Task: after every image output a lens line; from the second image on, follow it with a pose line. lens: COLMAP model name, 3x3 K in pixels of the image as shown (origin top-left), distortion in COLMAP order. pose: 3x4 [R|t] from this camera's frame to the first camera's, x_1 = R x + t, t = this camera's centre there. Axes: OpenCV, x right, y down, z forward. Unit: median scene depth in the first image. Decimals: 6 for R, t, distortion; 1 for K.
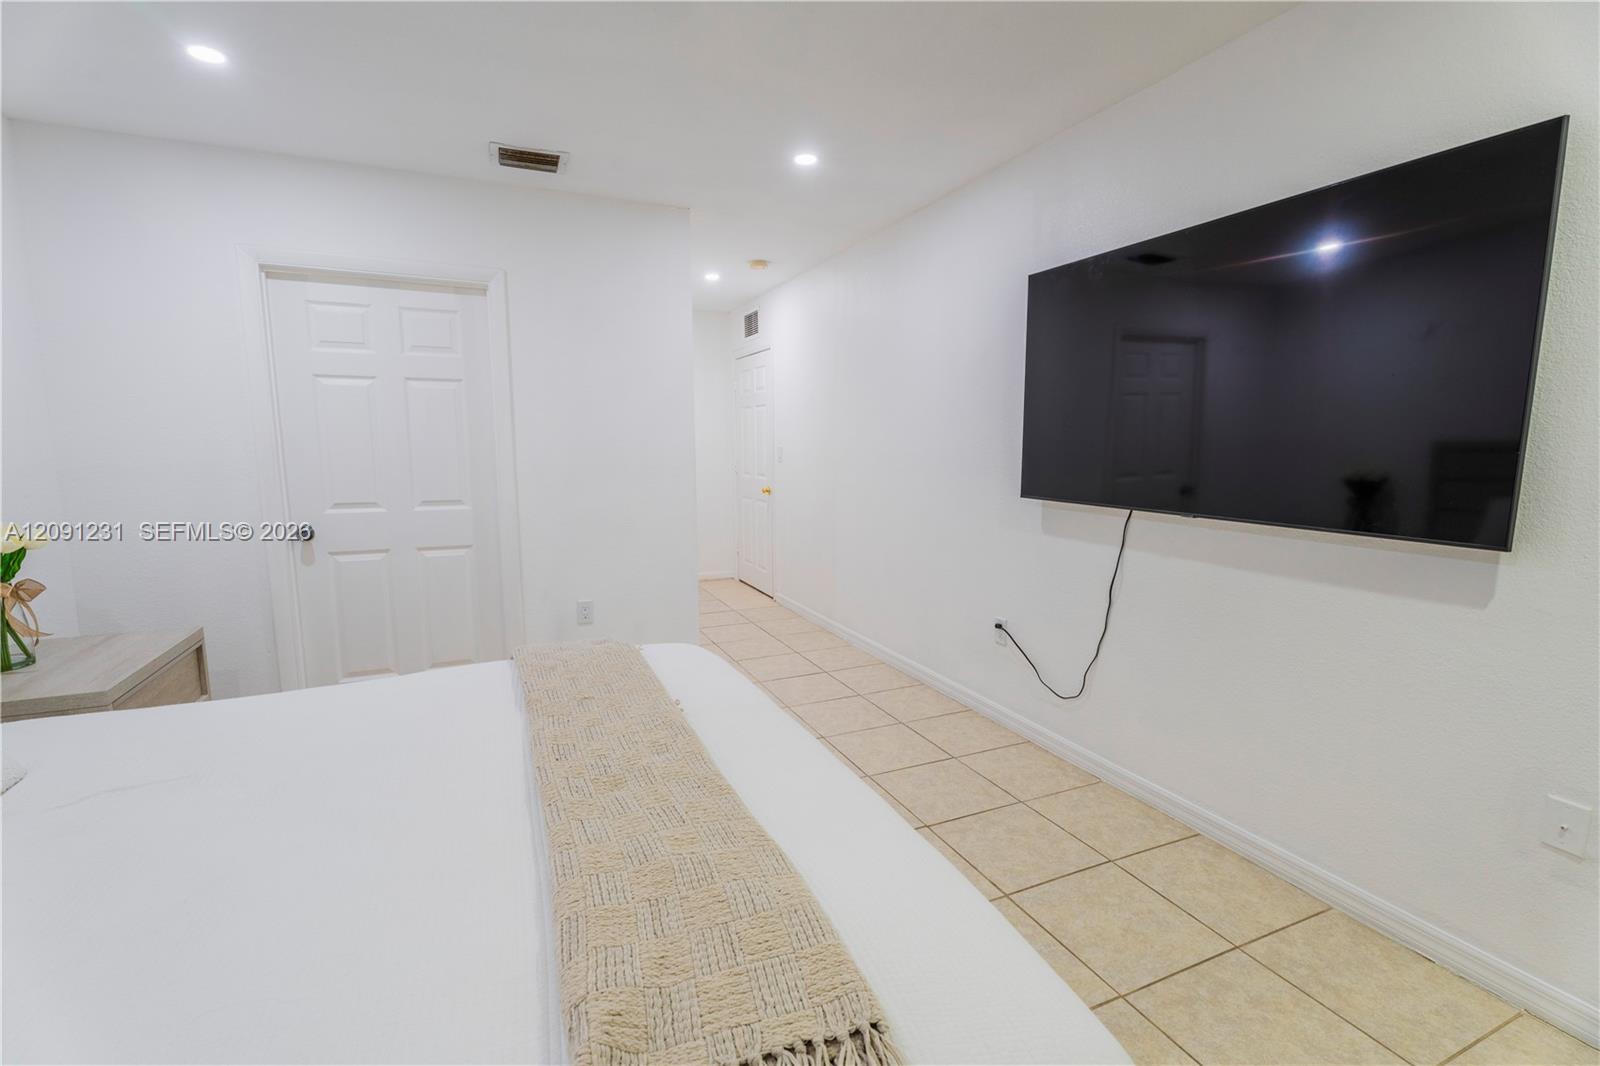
lens RADIAL K [[711.2, 0, 800.2], [0, 711.2, 531.0], [0, 0, 1]] dist [-0.008048, 0.002061]
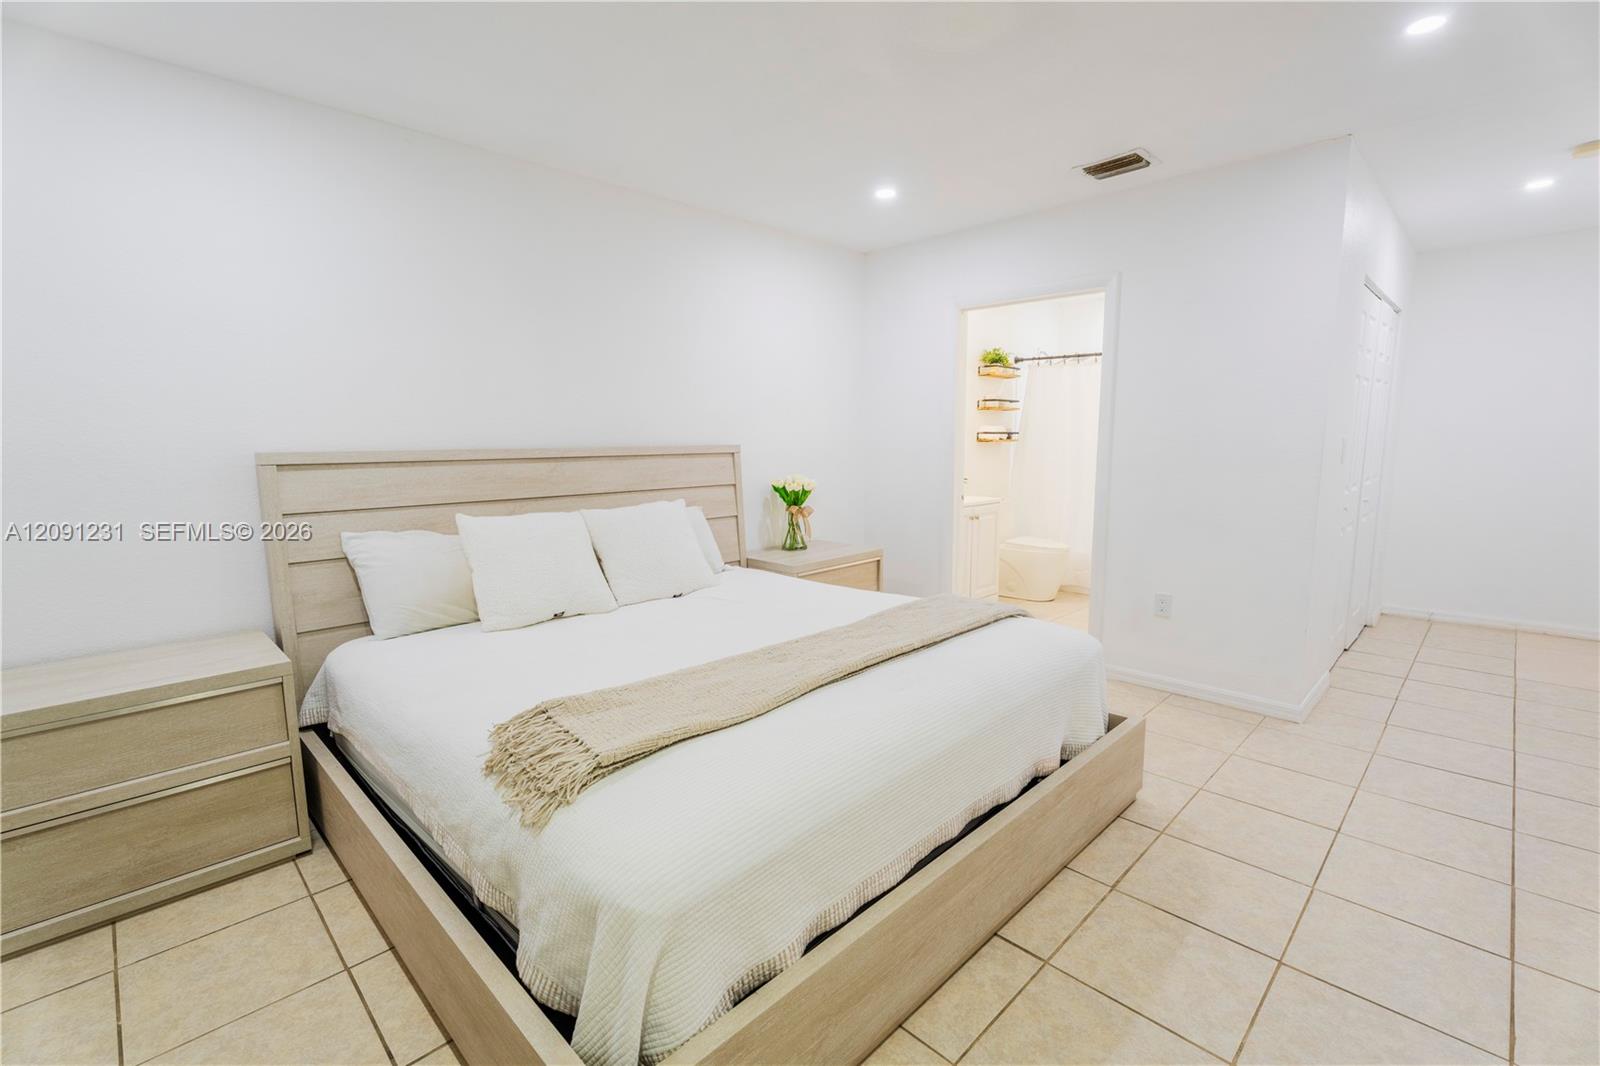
lens RADIAL K [[711.2, 0, 794.3], [0, 711.2, 528.5], [0, 0, 1]] dist [-0.008048, 0.002061]
pose [[0.356440, 0.120091, -0.926568, 0.497621], [-0.108181, 0.990340, 0.086740, -0.024216], [0.928034, 0.069319, 0.365989, 0.197930]]
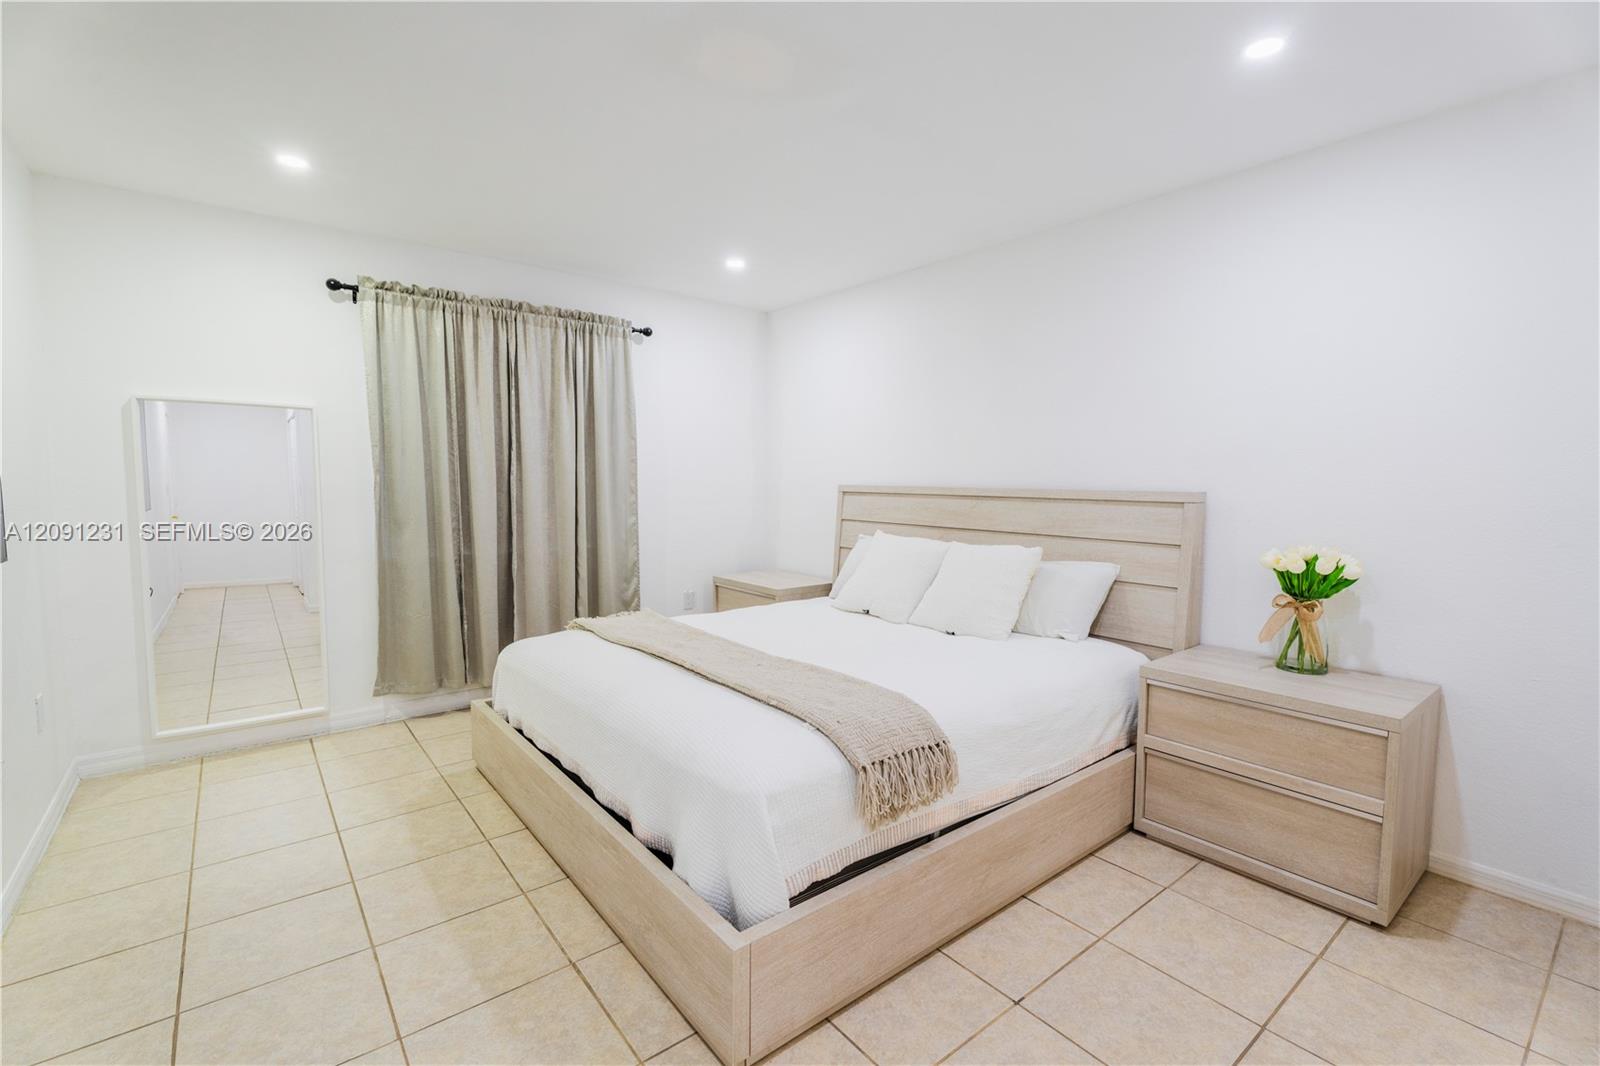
lens RADIAL K [[711.2, 0, 794.8], [0, 711.2, 537.8], [0, 0, 1]] dist [-0.008048, 0.002061]
pose [[-0.968394, 0.016438, -0.248885, -0.021281], [-0.034989, 0.979008, 0.200796, -0.158981], [0.246961, 0.203158, -0.947490, 1.318085]]
